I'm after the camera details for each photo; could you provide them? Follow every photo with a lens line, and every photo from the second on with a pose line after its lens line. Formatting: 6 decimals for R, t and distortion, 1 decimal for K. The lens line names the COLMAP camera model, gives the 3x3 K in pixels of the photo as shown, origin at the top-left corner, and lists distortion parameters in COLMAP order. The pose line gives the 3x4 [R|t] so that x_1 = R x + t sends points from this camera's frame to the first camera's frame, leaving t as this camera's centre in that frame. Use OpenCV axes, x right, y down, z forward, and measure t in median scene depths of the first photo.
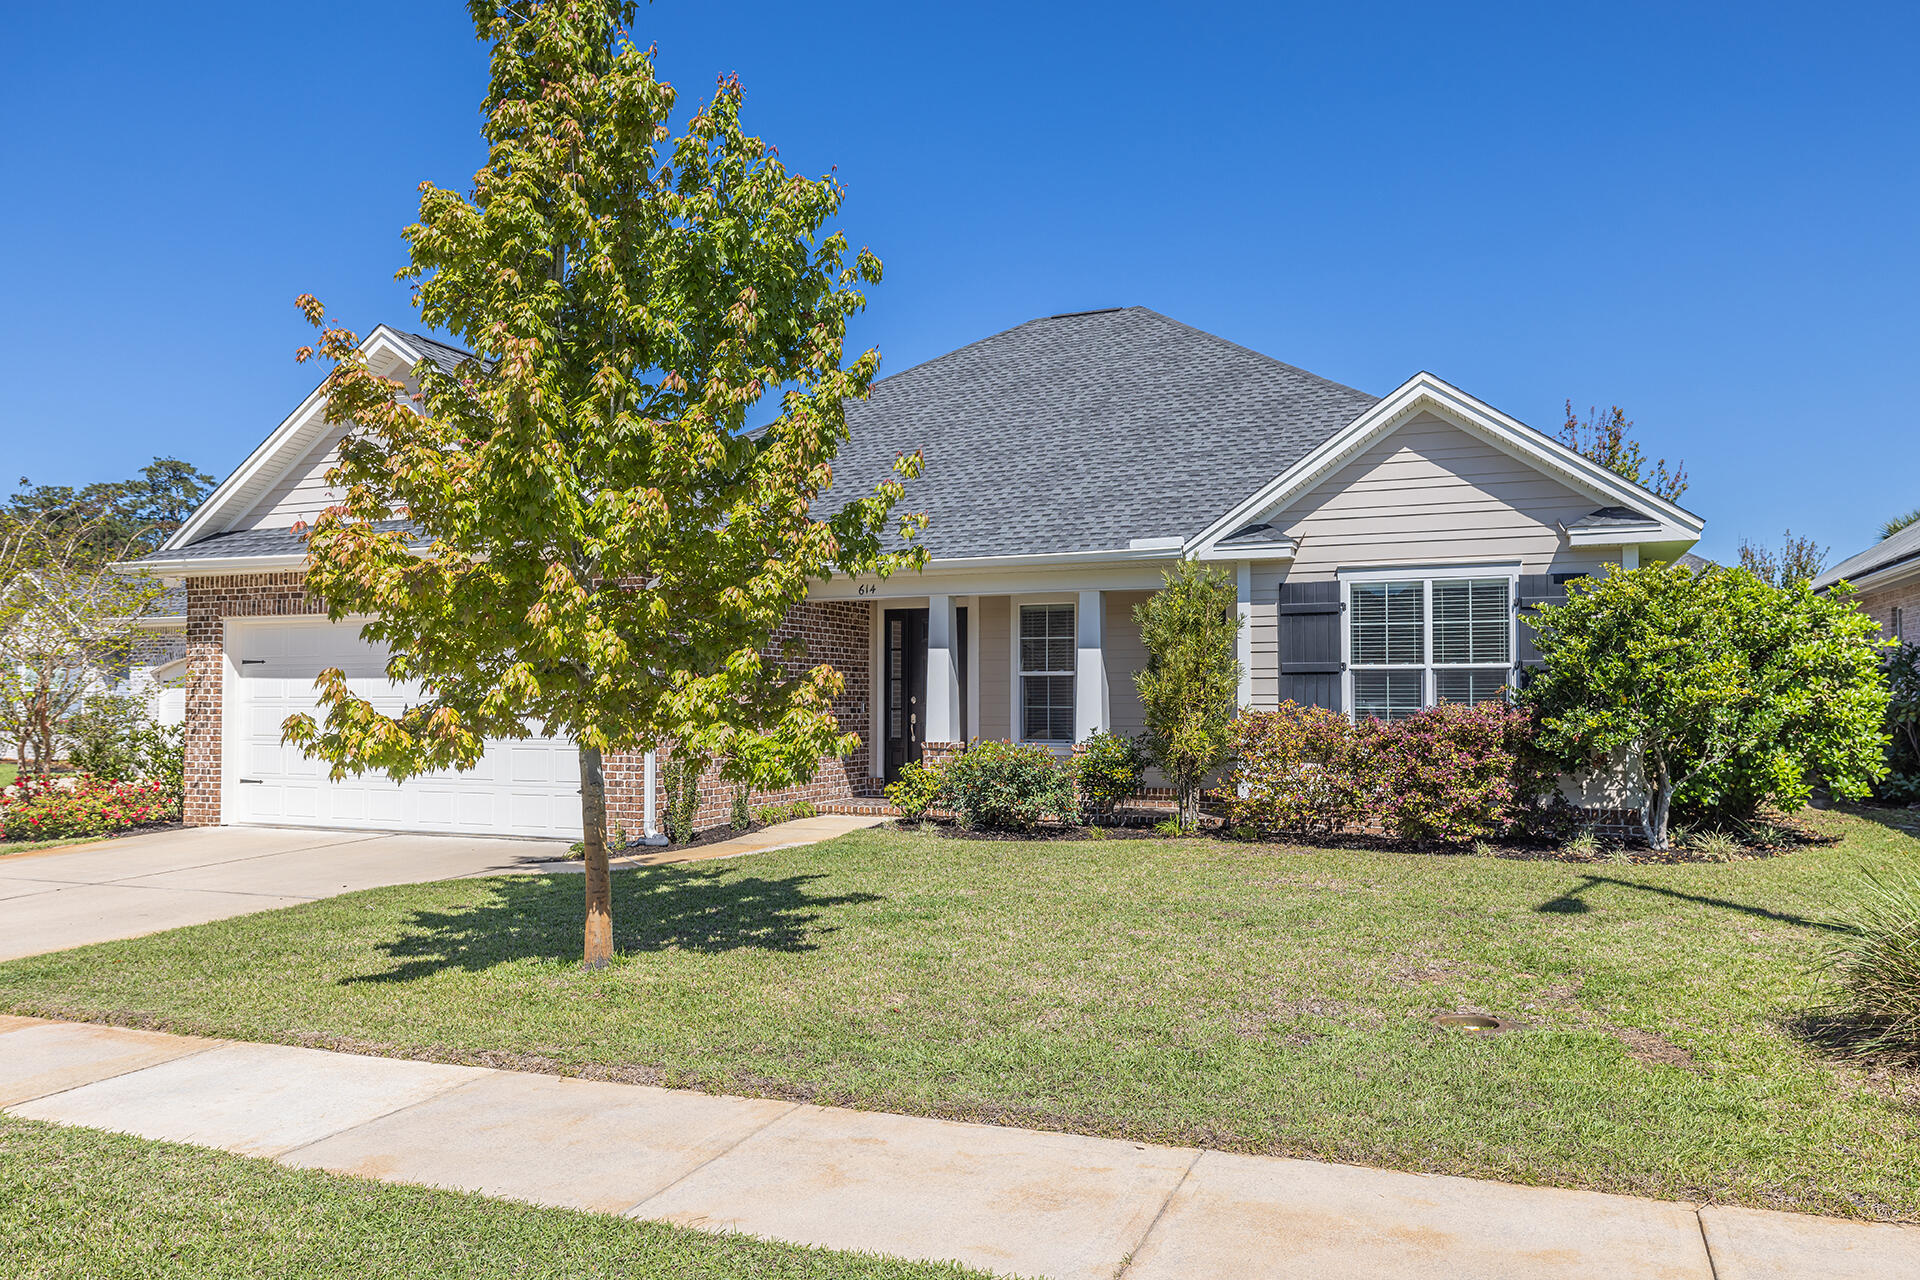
lens RADIAL K [[1326.6, 0, 1026.5], [0, 1326.6, 650.5], [0, 0, 1]] dist [-0.002808, 0.001311]
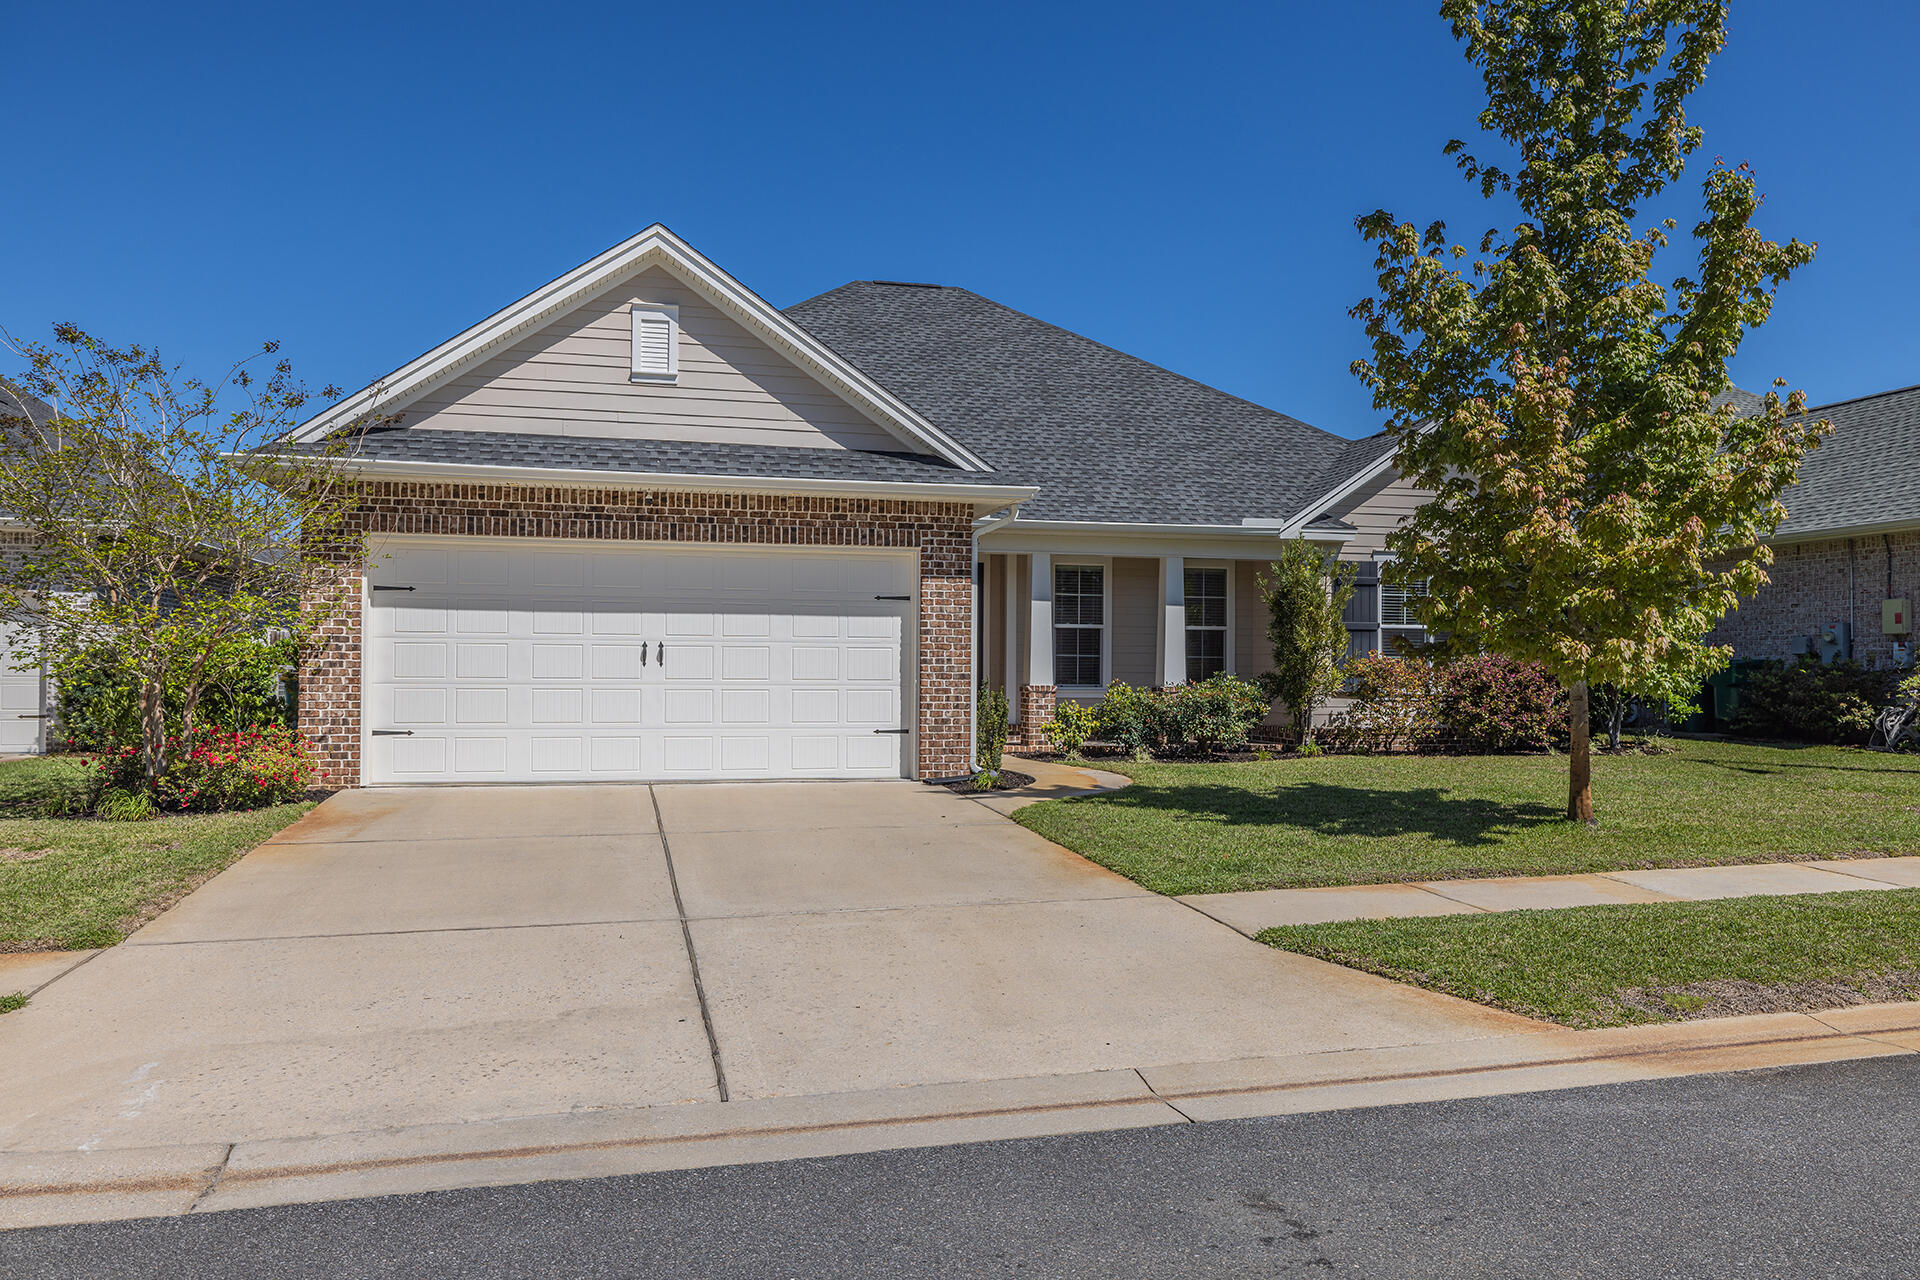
lens RADIAL K [[1403.8, 0, 1003.4], [0, 1403.8, 639.9], [0, 0, 1]] dist [-0.002598, 0.000415]
pose [[0.808463, 0.018375, 0.588260, -0.892387], [-0.029559, 0.999519, 0.009403, 0.023991], [-0.587805, -0.024990, 0.808617, 0.080822]]
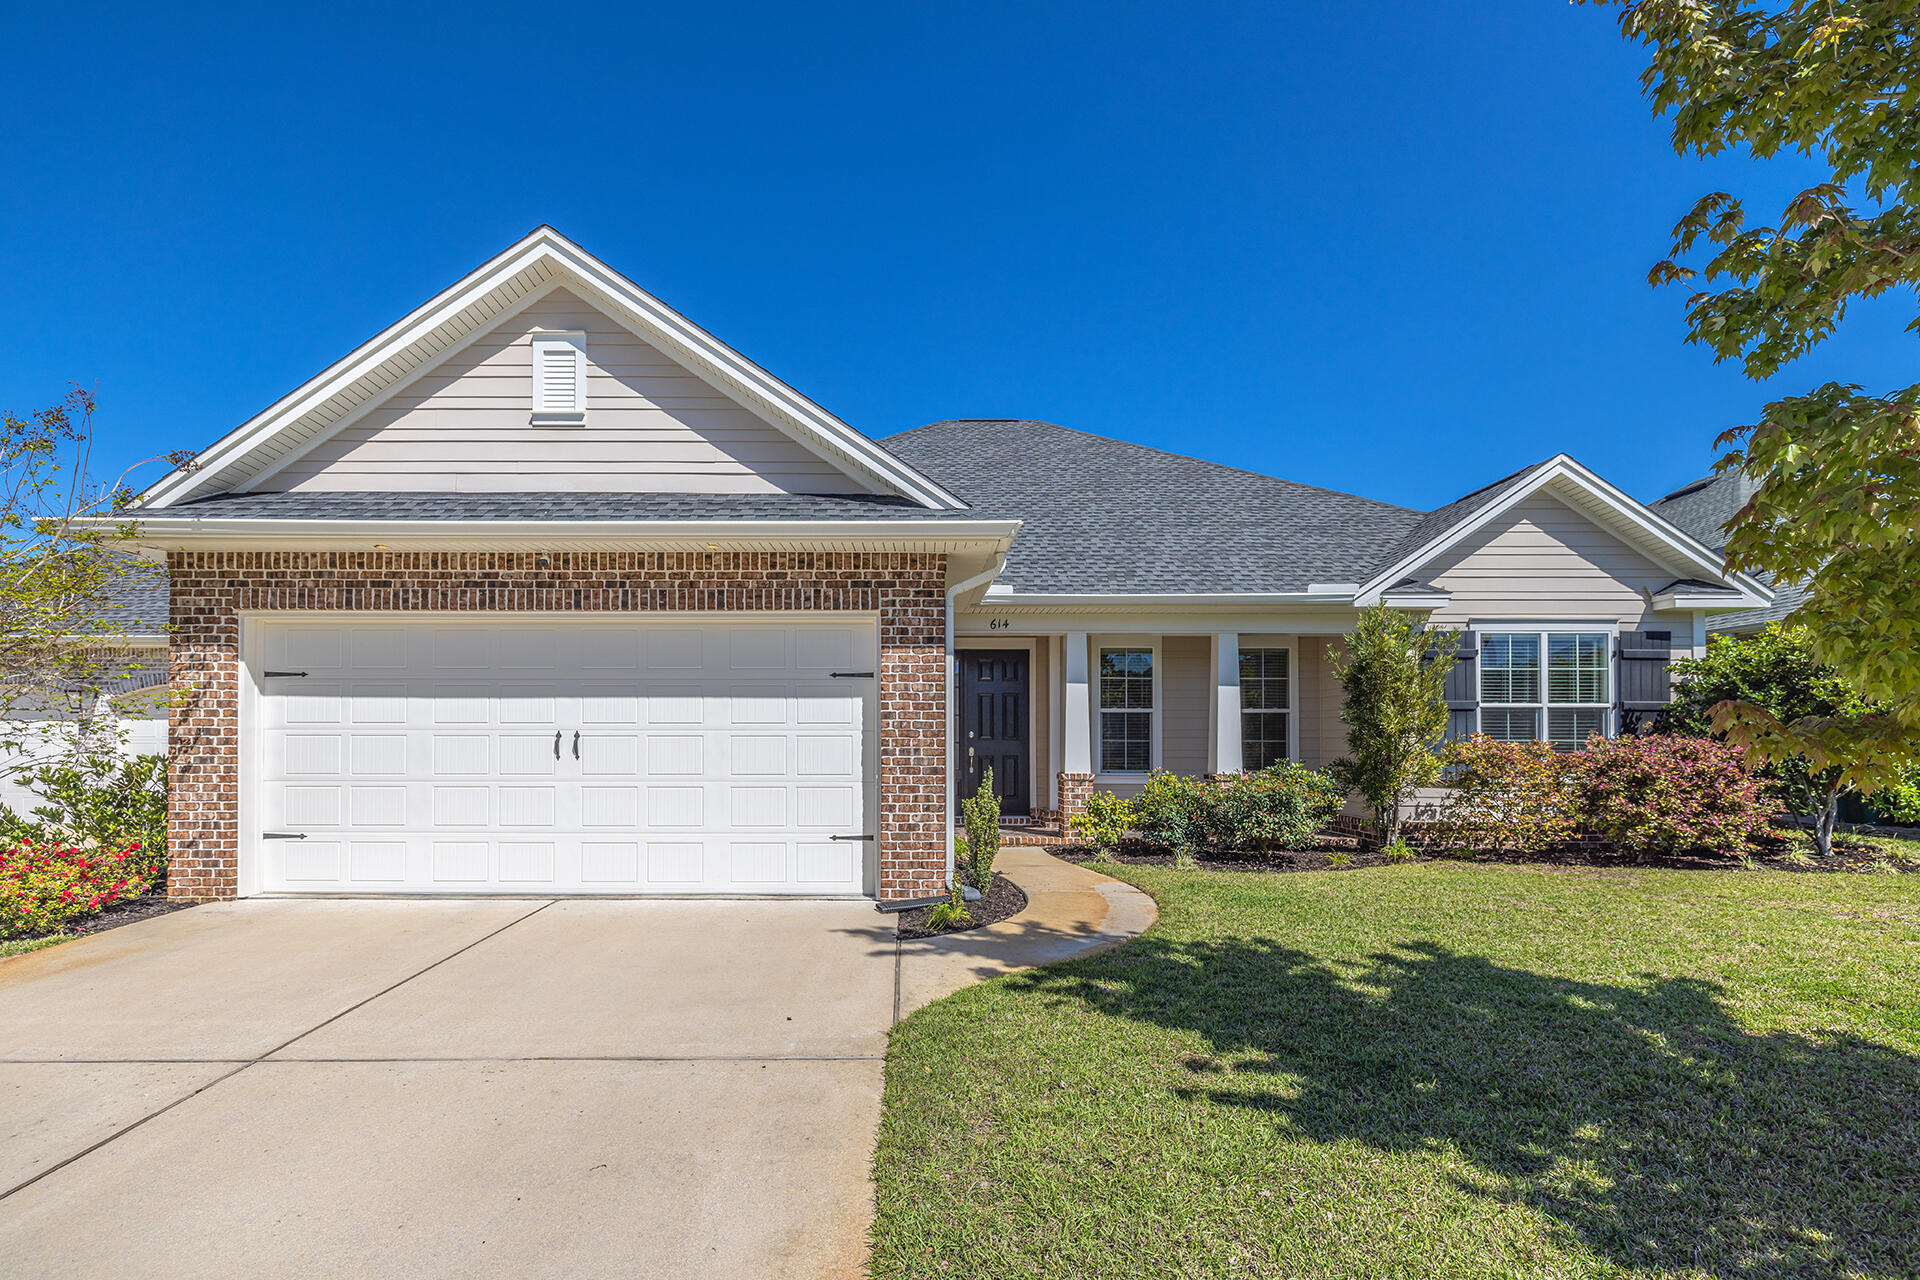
lens RADIAL K [[834.8, 0, 921.4], [0, 834.8, 730.5], [0, 0, 1]] dist [-0.002678, 0.000020]
pose [[0.930647, 0.008158, 0.365827, -0.479096], [-0.015864, 0.999711, 0.018064, 0.029266], [-0.365574, -0.022615, 0.930507, 0.497182]]
